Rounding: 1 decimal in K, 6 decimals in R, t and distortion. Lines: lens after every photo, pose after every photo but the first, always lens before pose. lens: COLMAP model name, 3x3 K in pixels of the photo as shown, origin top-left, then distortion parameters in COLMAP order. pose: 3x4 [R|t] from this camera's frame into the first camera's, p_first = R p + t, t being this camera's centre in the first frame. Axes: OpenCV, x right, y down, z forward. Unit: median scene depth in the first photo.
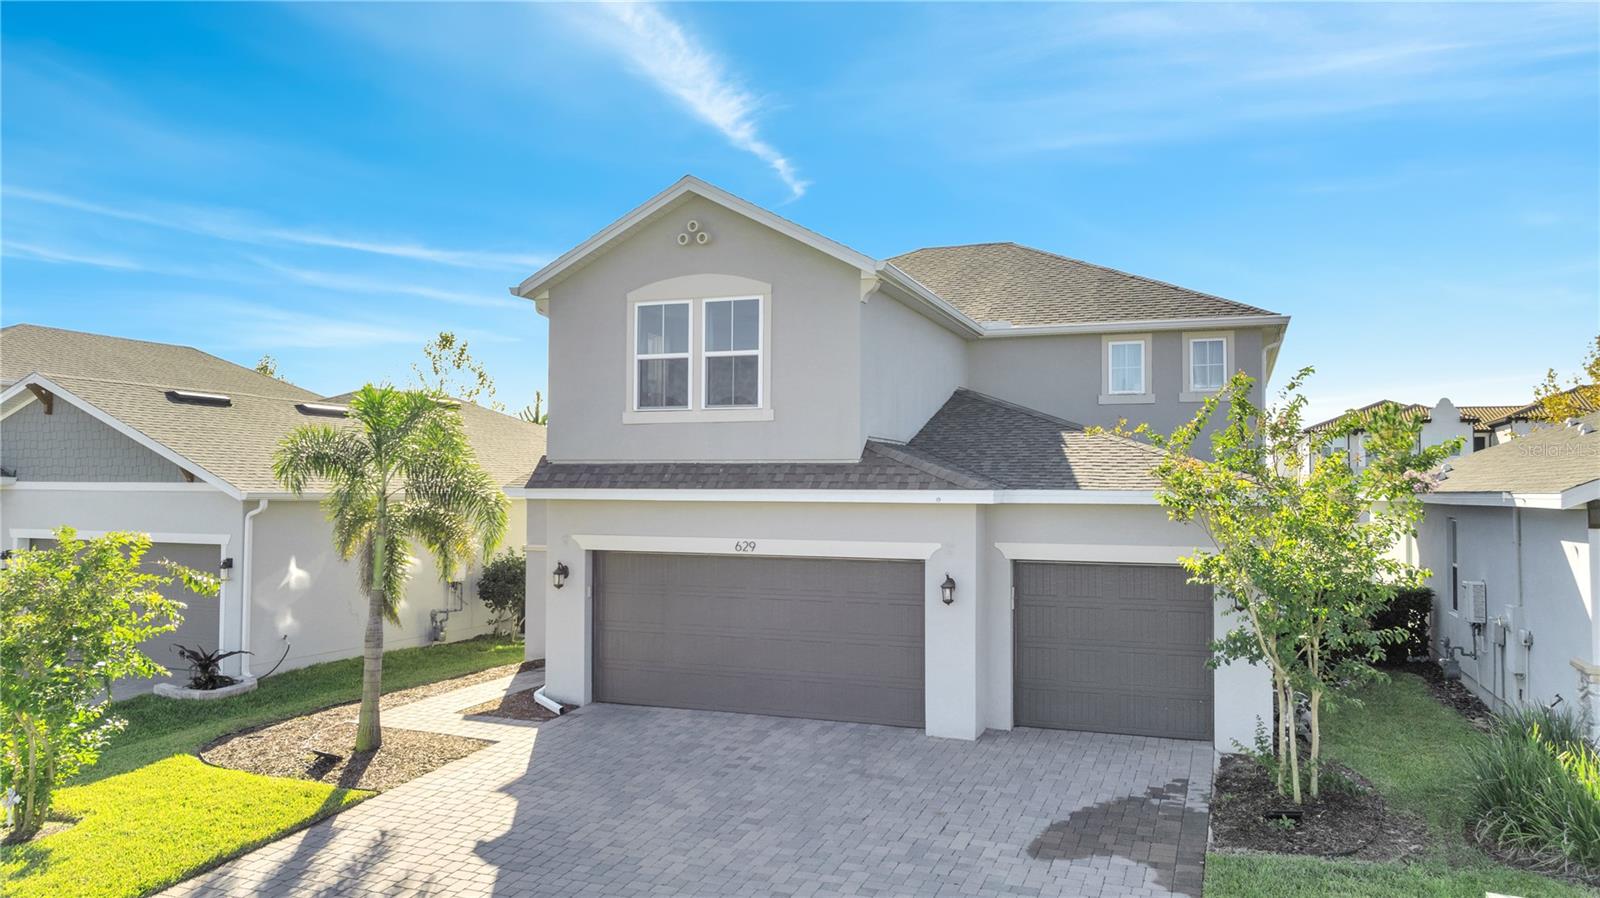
lens RADIAL K [[1119.8, 0, 803.4], [0, 1119.8, 453.1], [0, 0, 1]] dist [-0.035817, 0.036786]
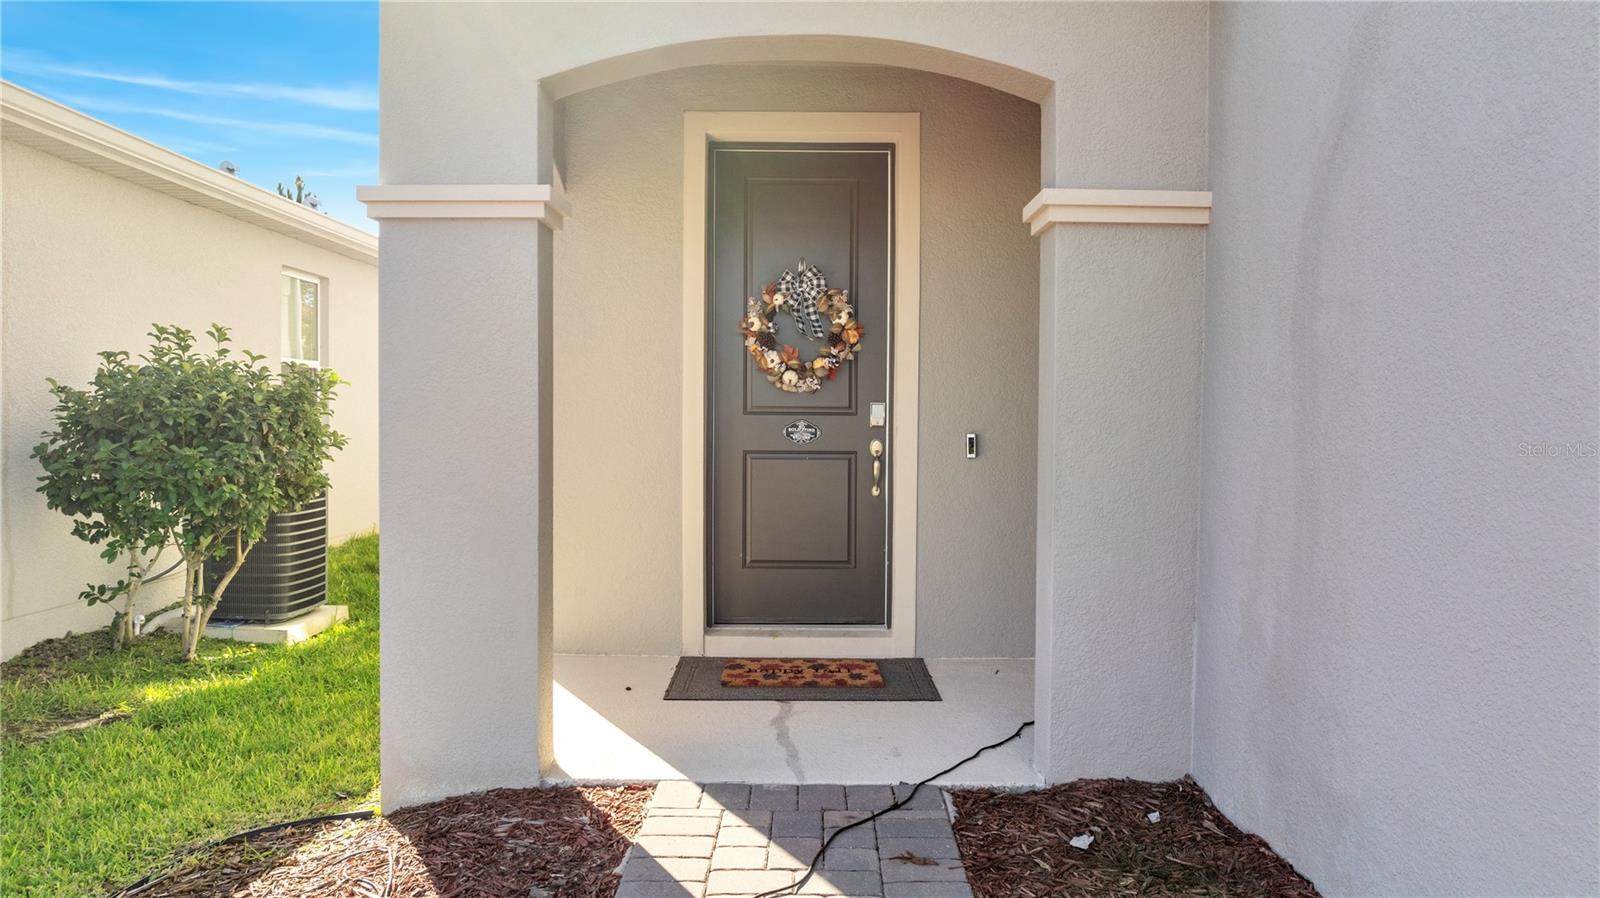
lens RADIAL K [[1119.8, 0, 798.8], [0, 1119.8, 443.0], [0, 0, 1]] dist [-0.035817, 0.036786]
pose [[0.938944, -0.007389, 0.343990, -0.328295], [-0.011629, 0.998517, 0.053192, 0.151559], [-0.343873, -0.053944, 0.937465, 1.064941]]
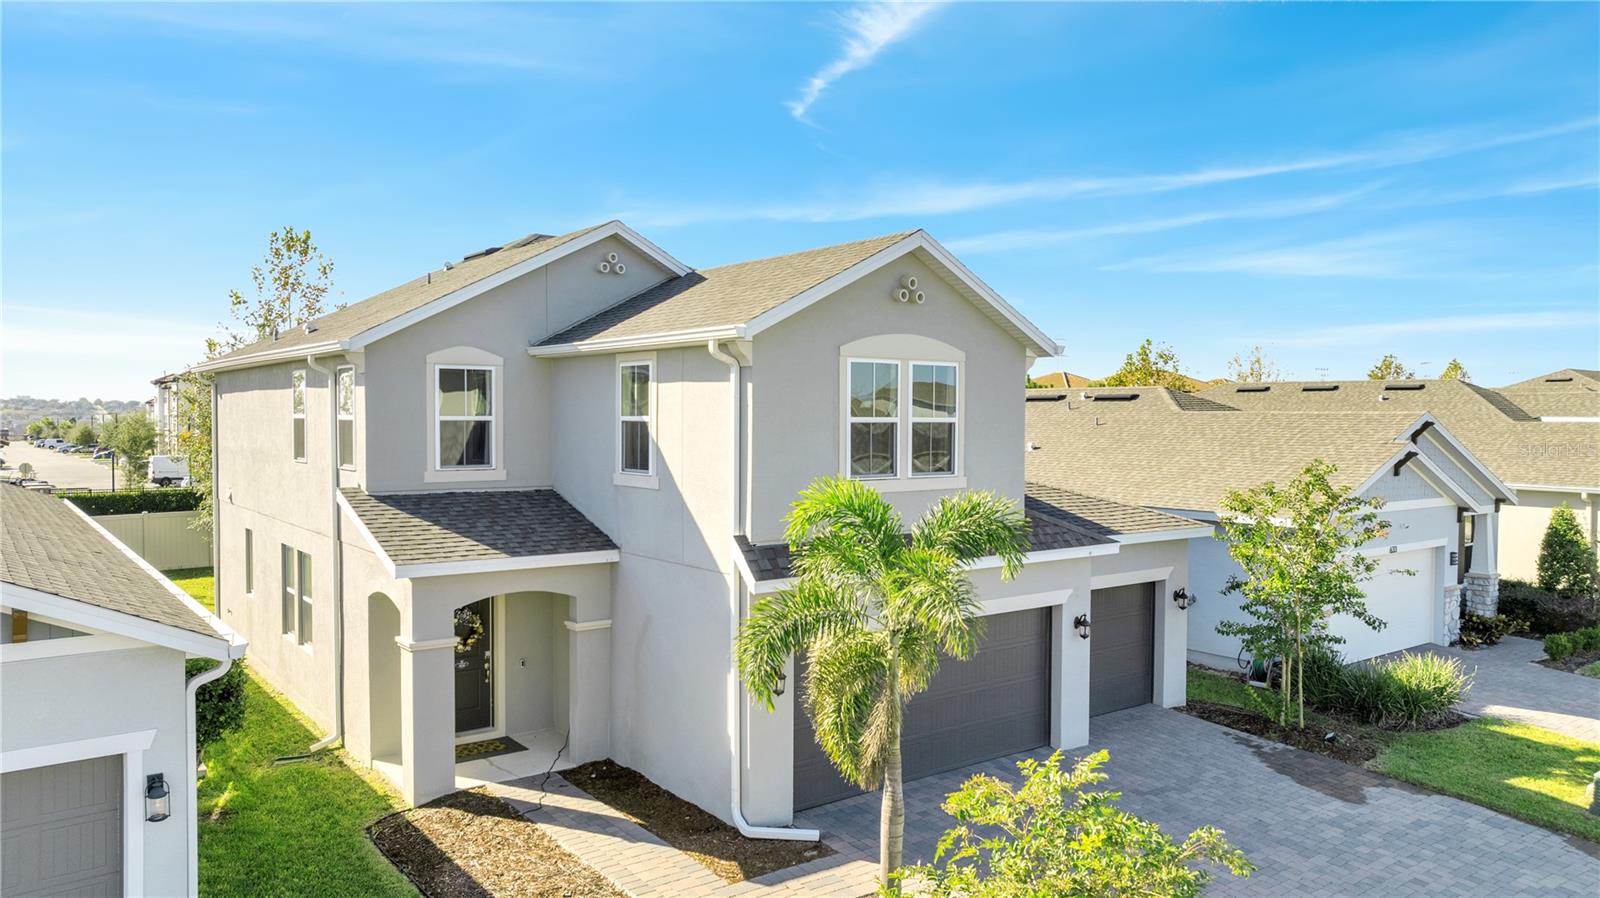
lens RADIAL K [[1119.8, 0, 798.6], [0, 1119.8, 457.9], [0, 0, 1]] dist [-0.035817, 0.036786]
pose [[0.527441, -0.034100, 0.848907, -0.946313], [-0.030299, 0.997804, 0.058906, -0.109180], [-0.849051, -0.056791, 0.525249, 0.579587]]
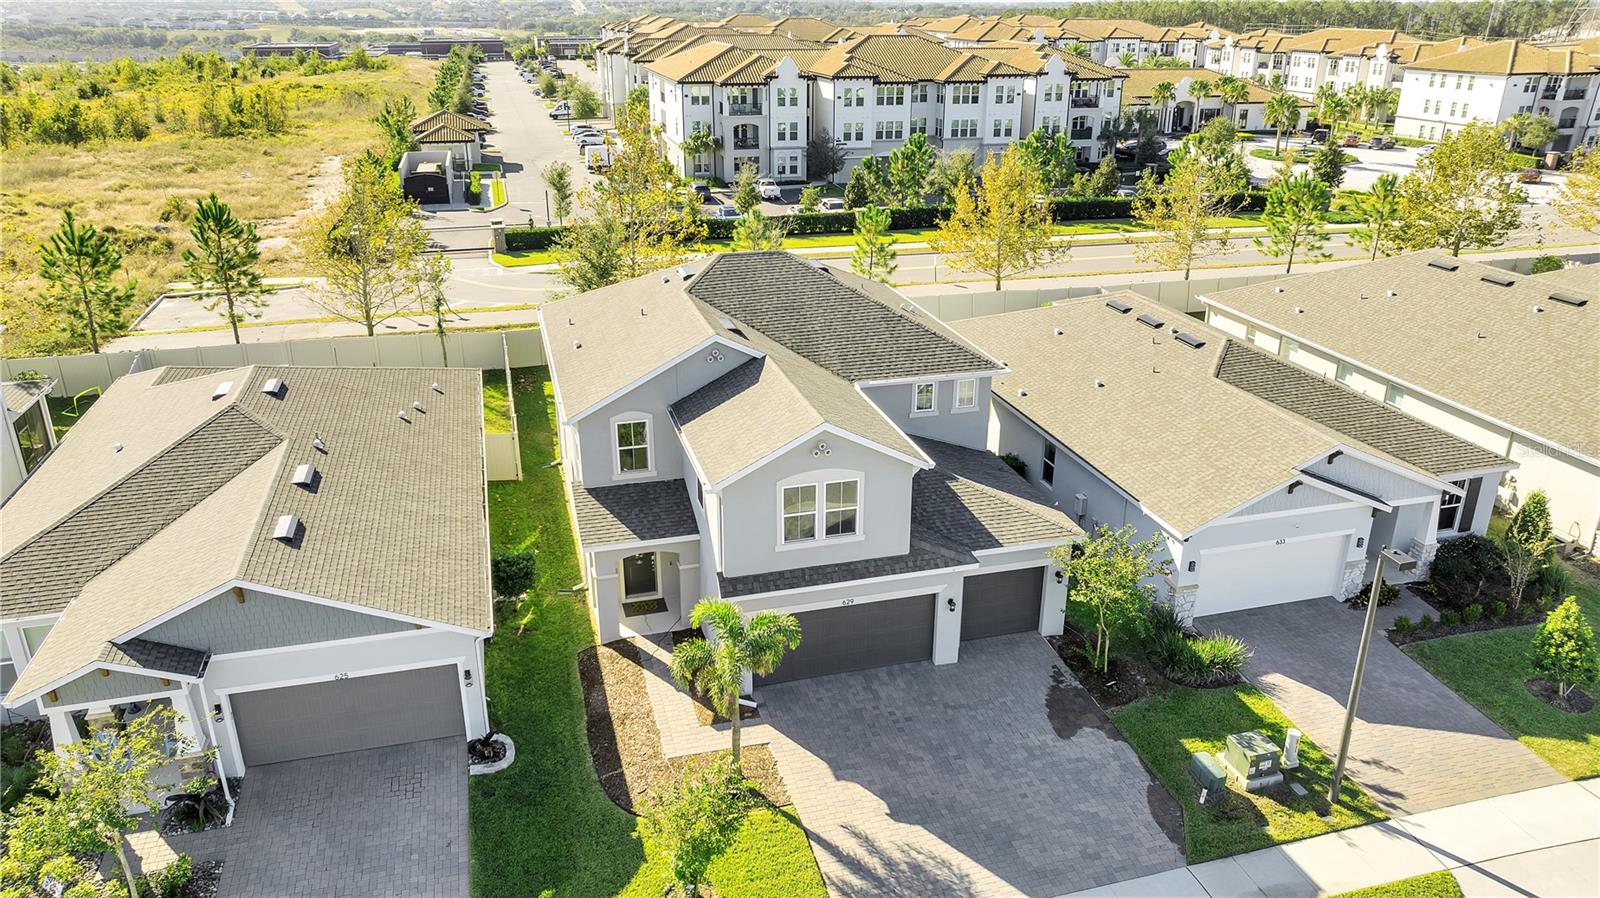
lens RADIAL K [[1119.8, 0, 795.8], [0, 1119.8, 451.6], [0, 0, 1]] dist [-0.035817, 0.036786]
pose [[0.805350, -0.228763, 0.546881, -1.068564], [-0.014527, 0.914646, 0.403994, -0.885220], [-0.592621, -0.333301, 0.733287, -0.235529]]
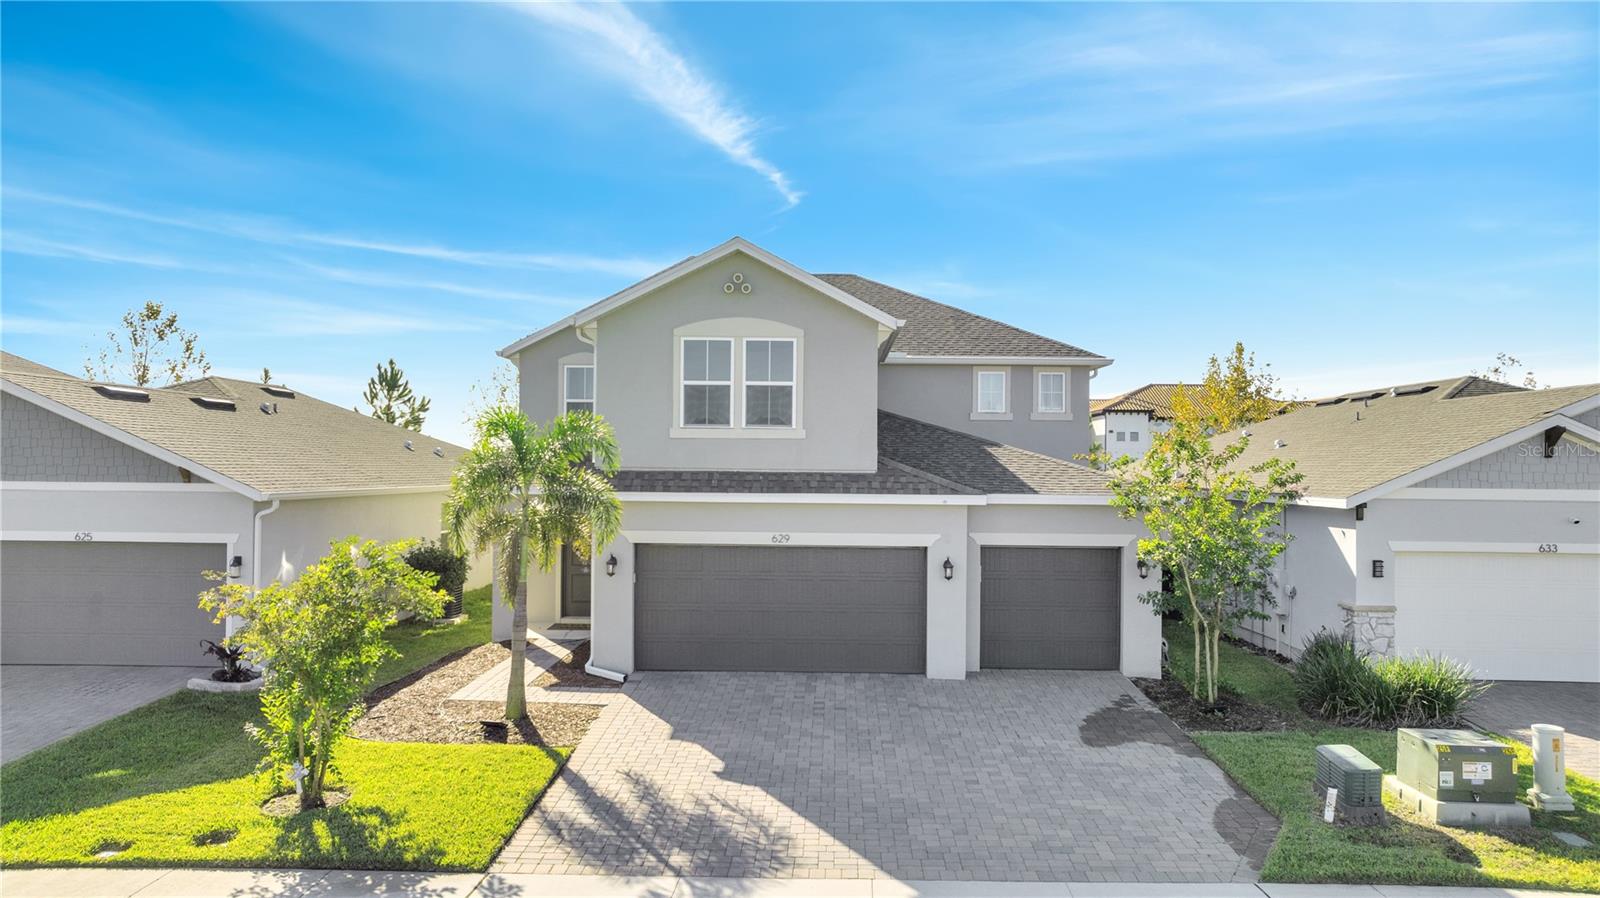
lens RADIAL K [[1119.8, 0, 799.6], [0, 1119.8, 447.6], [0, 0, 1]] dist [-0.035817, 0.036786]
pose [[0.943313, 0.008893, 0.331786, -0.439535], [-0.015336, 0.999741, 0.016806, -0.039007], [-0.331551, -0.020942, 0.943205, -0.183711]]
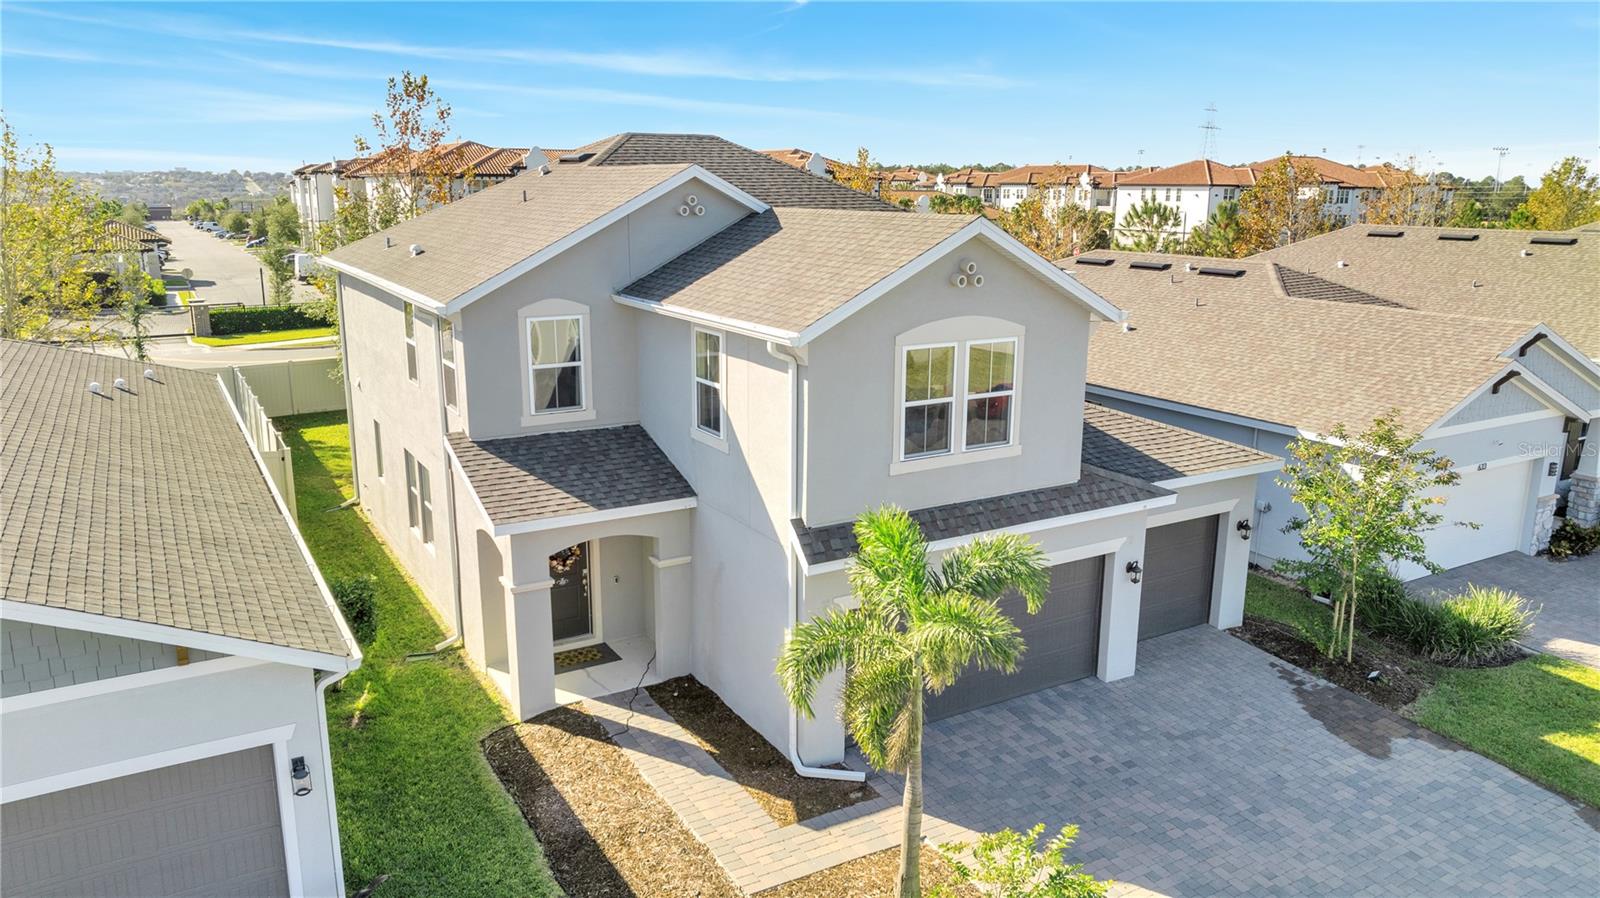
lens RADIAL K [[1119.8, 0, 799.4], [0, 1119.8, 452.3], [0, 0, 1]] dist [-0.035817, 0.036786]
pose [[0.620095, -0.183637, 0.762731, -0.944460], [-0.028459, 0.966314, 0.255789, -0.290522], [-0.784010, -0.180320, 0.593980, 0.518350]]
